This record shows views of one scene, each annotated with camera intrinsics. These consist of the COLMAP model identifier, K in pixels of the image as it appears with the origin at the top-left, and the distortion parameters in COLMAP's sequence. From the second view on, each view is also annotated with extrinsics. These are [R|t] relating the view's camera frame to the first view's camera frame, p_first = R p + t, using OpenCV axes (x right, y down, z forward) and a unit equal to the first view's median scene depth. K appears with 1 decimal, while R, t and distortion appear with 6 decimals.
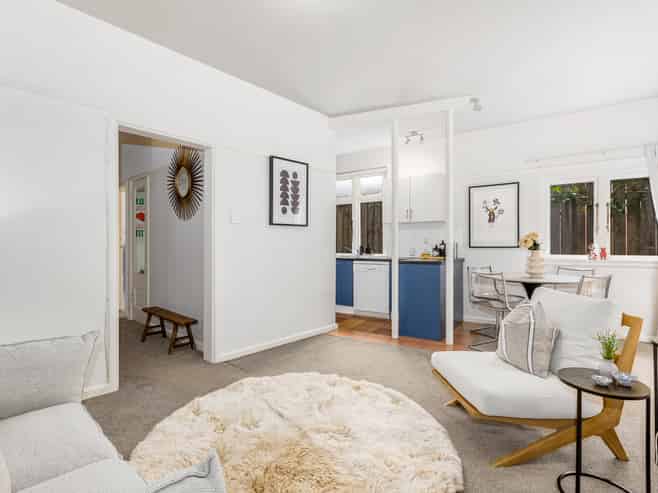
lens RADIAL K [[292.9, 0, 329.0], [0, 292.9, 246.5], [0, 0, 1]] dist [0.000714, 0.000084]
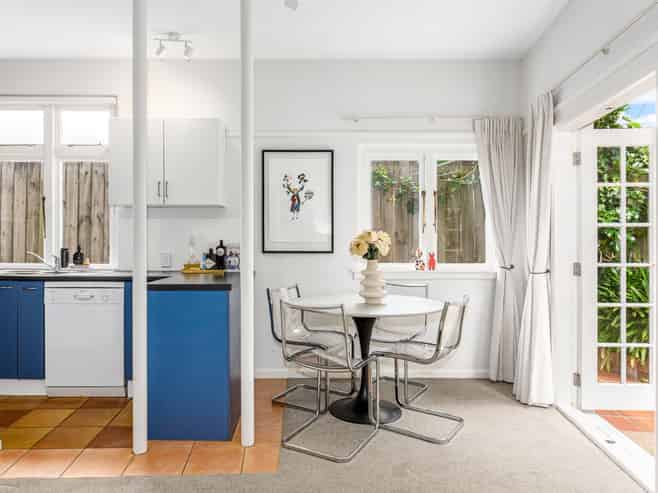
lens RADIAL K [[461.2, 0, 272.1], [0, 461.2, 247.2], [0, 0, 1]] dist [-0.003071, 0.001895]
pose [[0.863704, 0.001215, 0.503998, 0.026674], [-0.004215, 0.999980, 0.004813, -0.012316], [-0.503981, -0.006281, 0.863692, 0.192559]]
